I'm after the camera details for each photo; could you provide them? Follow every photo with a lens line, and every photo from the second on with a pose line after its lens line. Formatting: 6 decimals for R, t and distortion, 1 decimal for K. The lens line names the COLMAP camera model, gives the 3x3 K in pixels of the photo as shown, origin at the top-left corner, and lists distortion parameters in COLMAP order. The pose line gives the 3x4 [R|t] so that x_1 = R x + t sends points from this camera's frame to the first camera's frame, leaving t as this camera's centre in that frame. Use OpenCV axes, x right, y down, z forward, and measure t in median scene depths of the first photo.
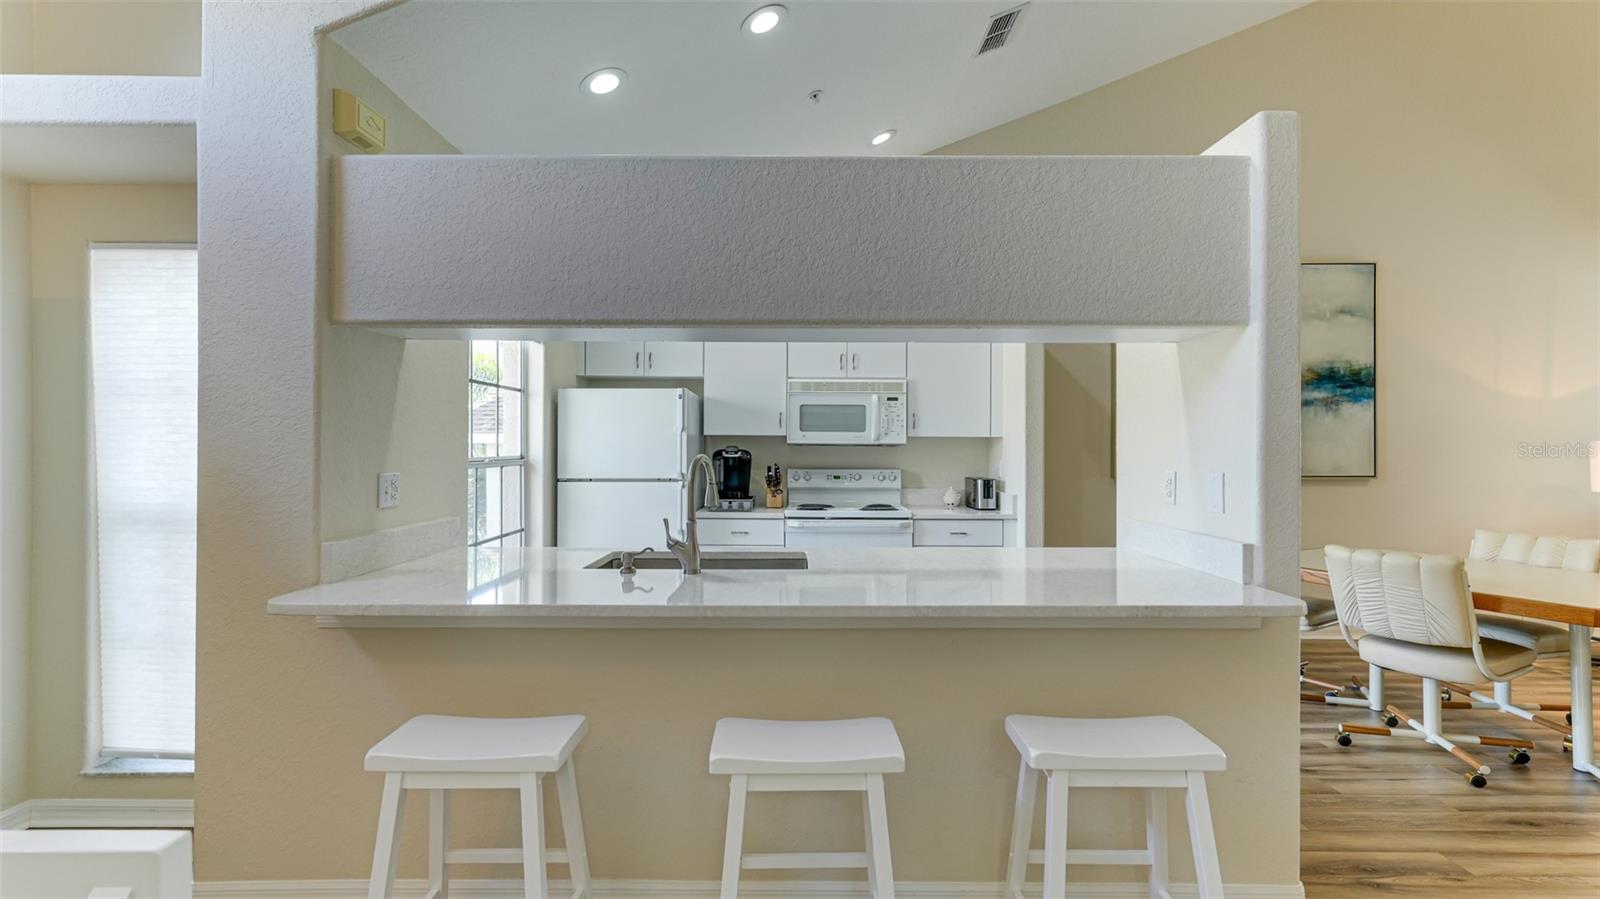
lens RADIAL K [[706.1, 0, 793.0], [0, 706.1, 447.8], [0, 0, 1]] dist [-0.002494, 0.000897]
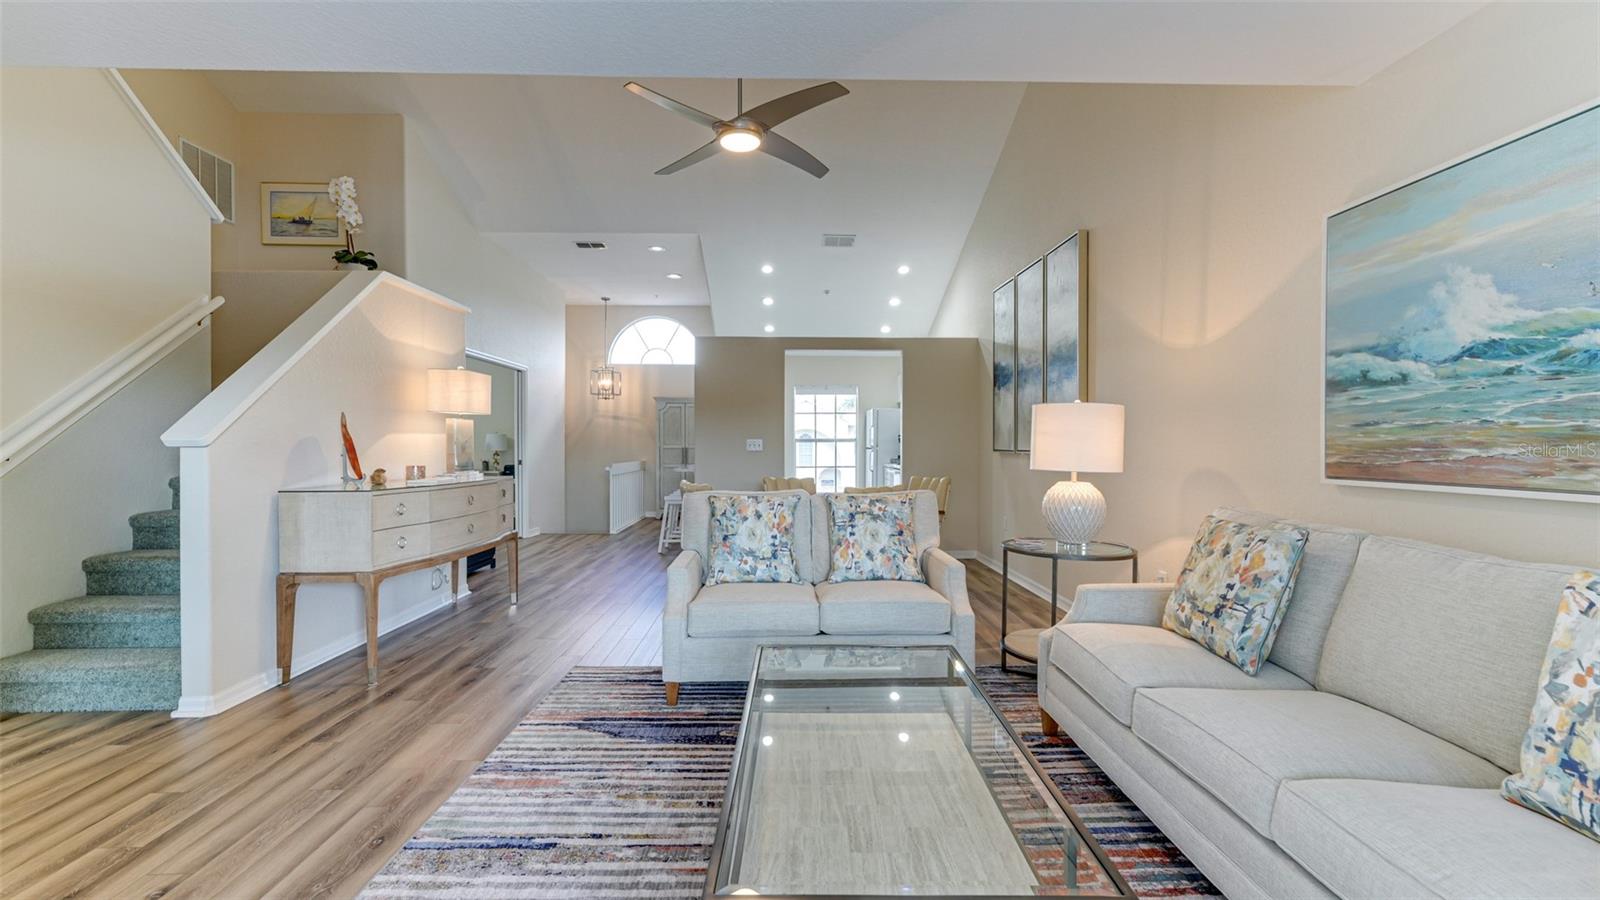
lens RADIAL K [[656.4, 0, 800.4], [0, 656.4, 458.3], [0, 0, 1]] dist [0.001368, 0.000535]
pose [[0.047609, 0.020928, -0.998647, 1.956135], [0.000414, 0.999780, 0.020972, 0.033392], [0.998866, -0.001411, 0.047590, 0.657944]]
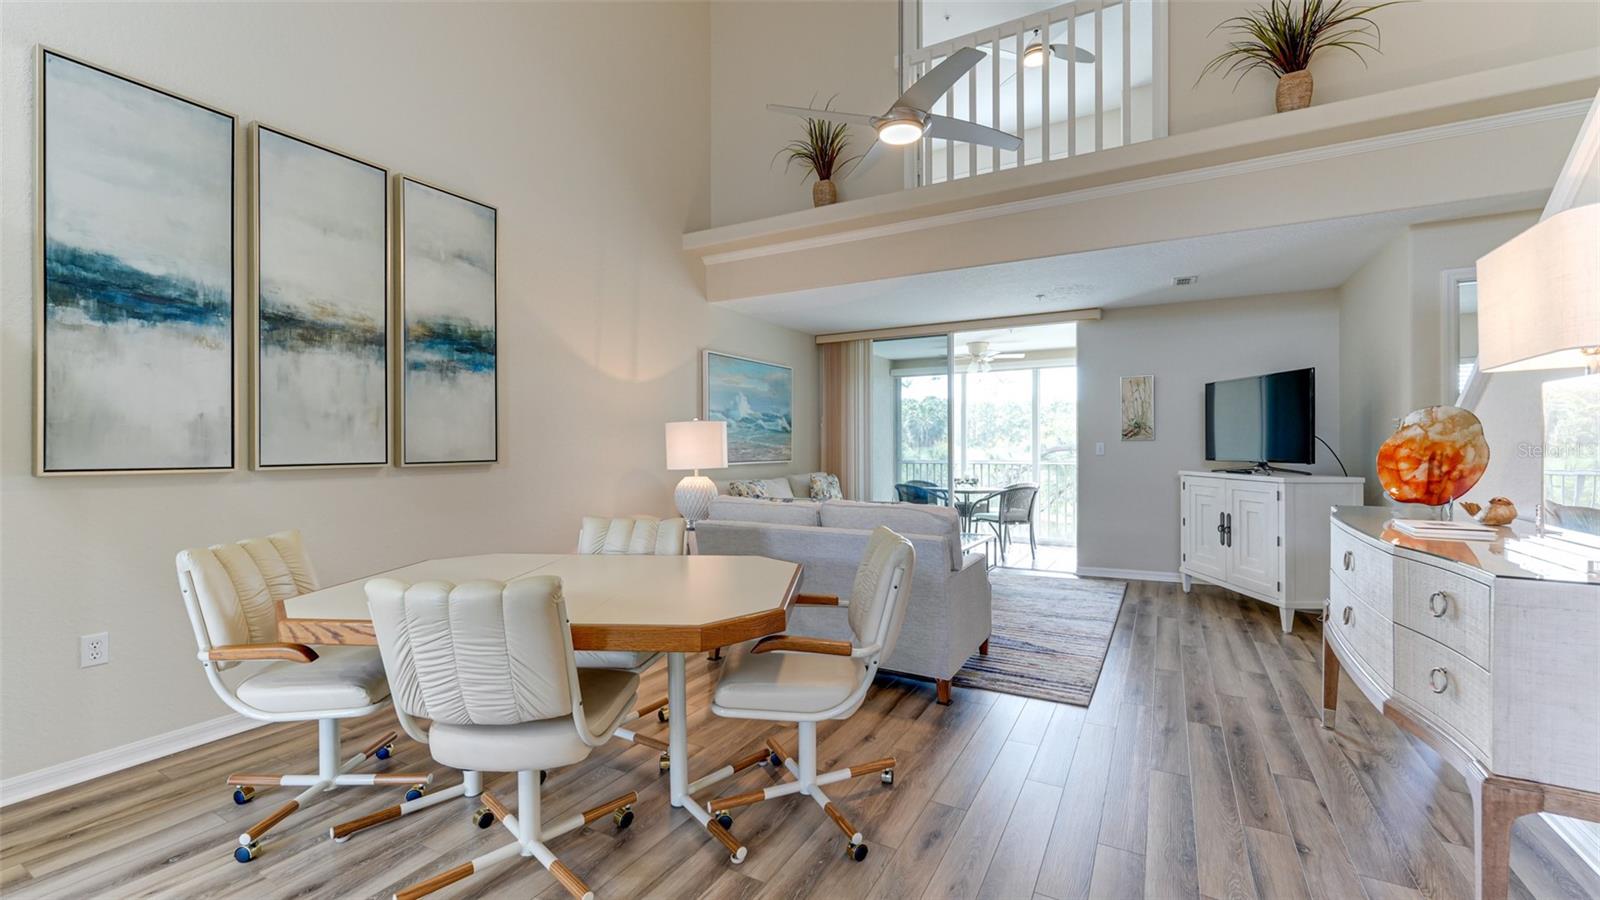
lens RADIAL K [[656.4, 0, 797.6], [0, 656.4, 446.2], [0, 0, 1]] dist [0.001368, 0.000535]
pose [[0.479641, -0.002774, 0.877461, 0.351037], [0.003618, 0.999993, 0.001184, 0.026708], [-0.877457, 0.002606, 0.479647, 0.347727]]
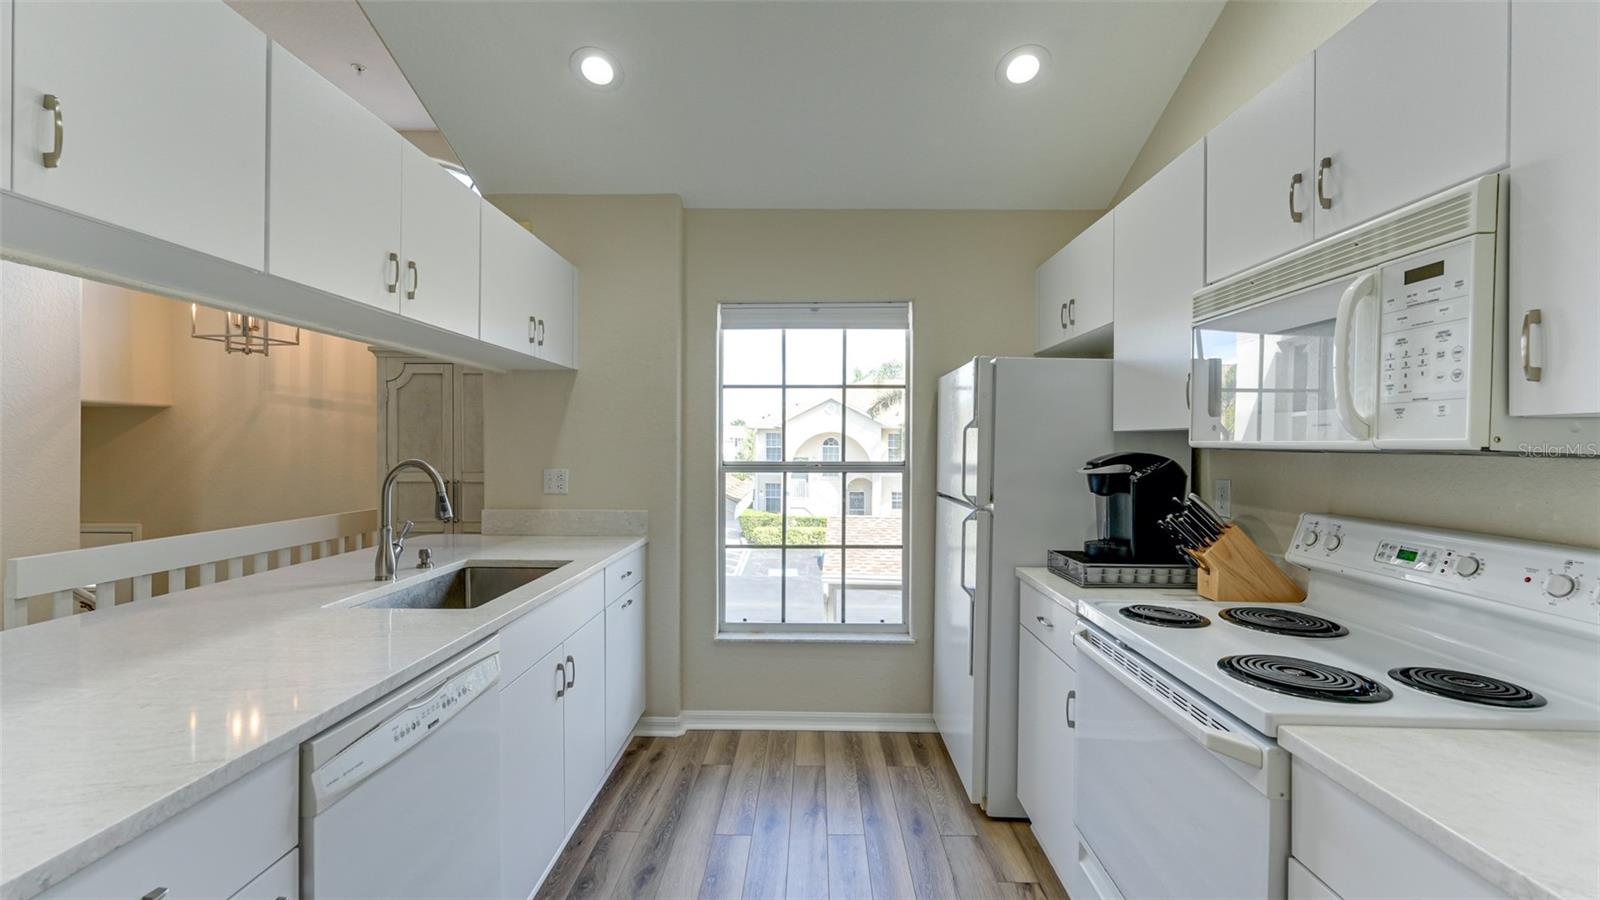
lens RADIAL K [[668.9, 0, 794.0], [0, 668.9, 451.6], [0, 0, 1]] dist [0.003794, -0.000628]
pose [[-0.010786, 0.005841, -0.999925, 0.419442], [-0.005513, 0.999967, 0.005901, -0.004874], [0.999927, 0.005577, -0.010753, 0.842146]]
